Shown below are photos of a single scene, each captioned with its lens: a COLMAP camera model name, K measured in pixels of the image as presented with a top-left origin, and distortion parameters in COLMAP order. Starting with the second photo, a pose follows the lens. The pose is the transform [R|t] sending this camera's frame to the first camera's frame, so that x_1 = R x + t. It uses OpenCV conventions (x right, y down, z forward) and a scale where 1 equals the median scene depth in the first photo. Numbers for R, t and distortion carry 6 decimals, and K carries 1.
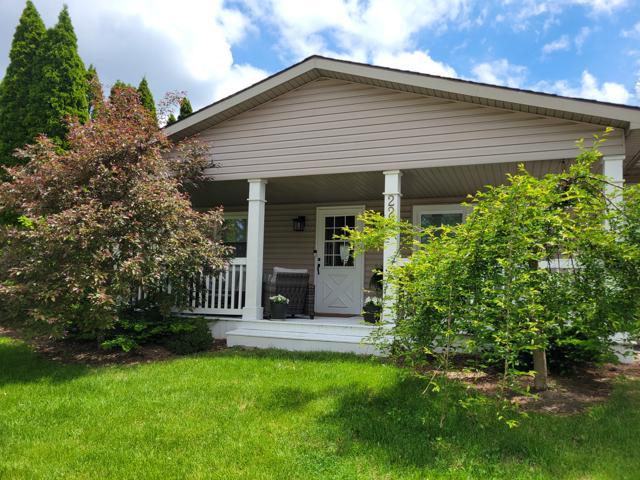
lens RADIAL K [[479.1, 0, 319.3], [0, 479.1, 240.1], [0, 0, 1]] dist [0.058333, -0.038990]
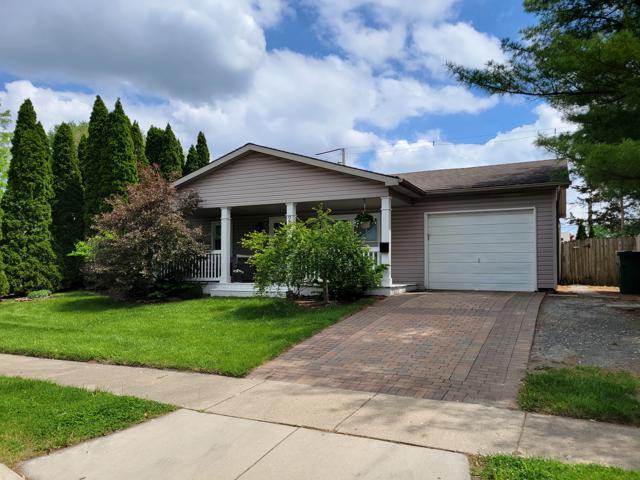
lens RADIAL K [[479.1, 0, 318.9], [0, 479.1, 242.0], [0, 0, 1]] dist [0.058333, -0.038990]
pose [[0.995571, -0.030355, -0.088973, 0.404295], [0.033675, 0.998782, 0.036053, -0.049952], [0.087771, -0.038889, 0.995381, -0.842705]]
